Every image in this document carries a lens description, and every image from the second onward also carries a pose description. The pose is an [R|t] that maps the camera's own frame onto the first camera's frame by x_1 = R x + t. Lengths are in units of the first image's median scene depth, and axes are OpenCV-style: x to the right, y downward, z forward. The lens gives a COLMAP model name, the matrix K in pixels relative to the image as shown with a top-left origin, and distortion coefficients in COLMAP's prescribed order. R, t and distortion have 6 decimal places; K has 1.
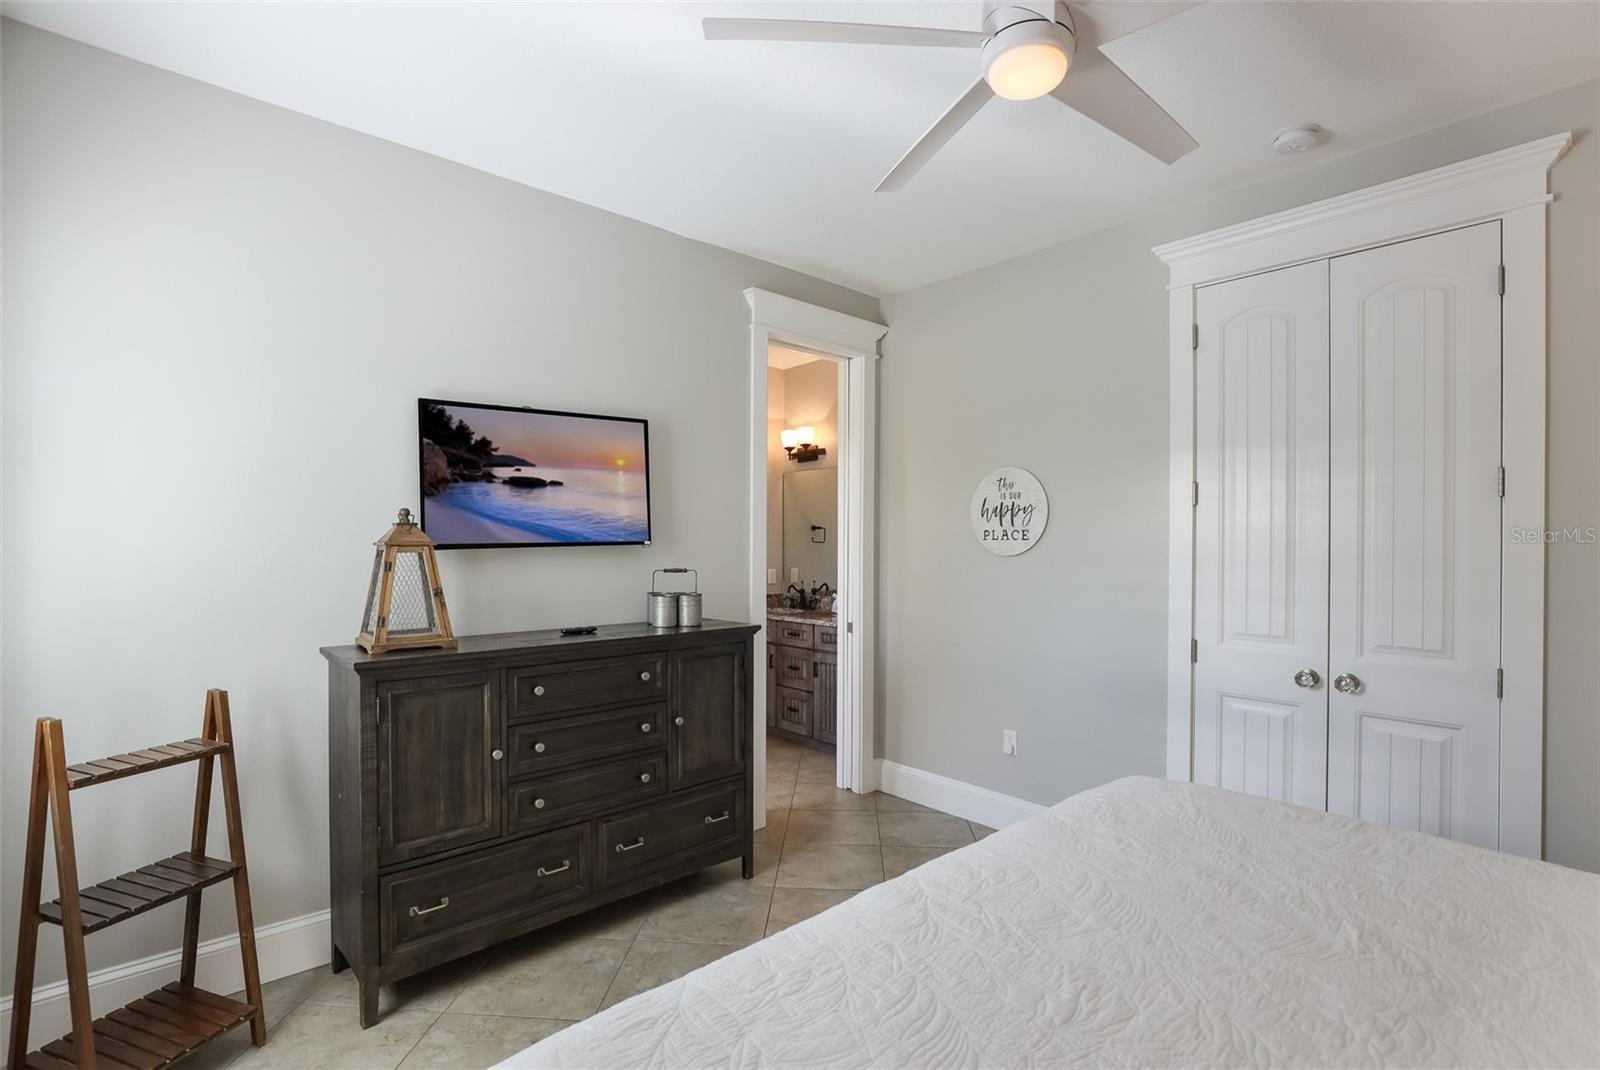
lens RADIAL K [[746.5, 0, 795.4], [0, 746.5, 544.1], [0, 0, 1]] dist [-0.040982, 0.013322]
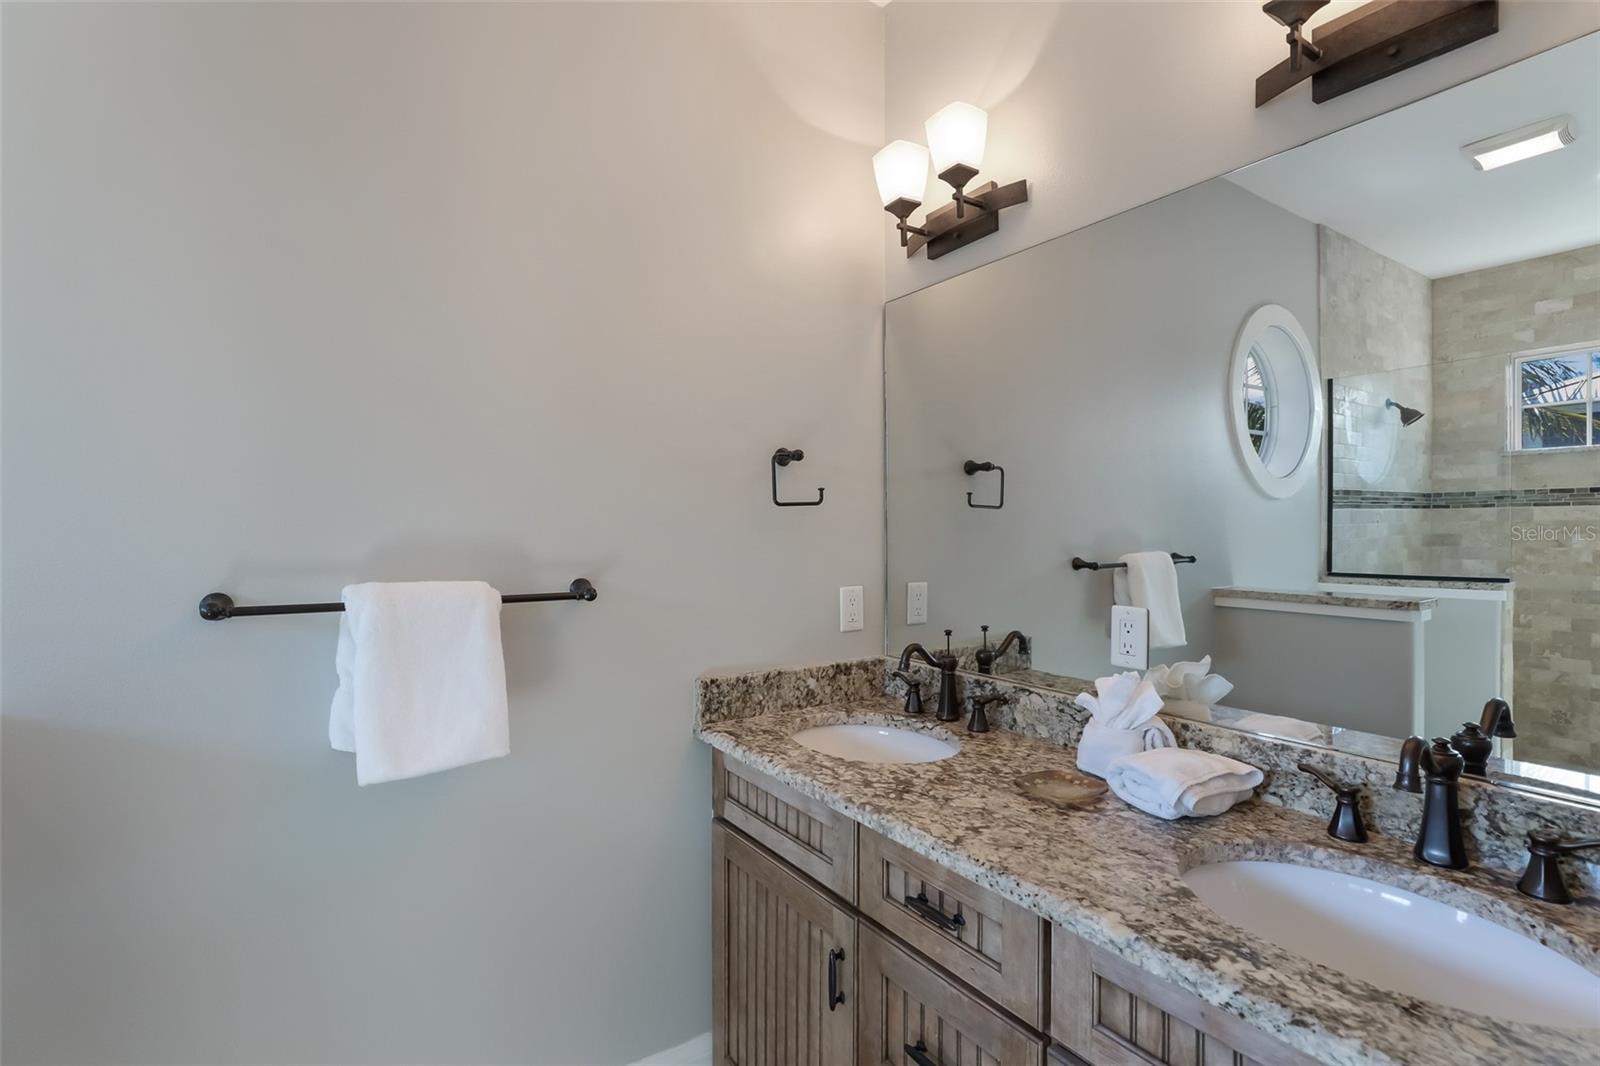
lens RADIAL K [[746.5, 0, 795.4], [0, 746.5, 542.1], [0, 0, 1]] dist [-0.040982, 0.013322]
pose [[0.990598, -0.004892, -0.136718, -0.010755], [0.006107, 0.999945, 0.008472, 0.011219], [0.136669, -0.009227, 0.990574, 0.687558]]
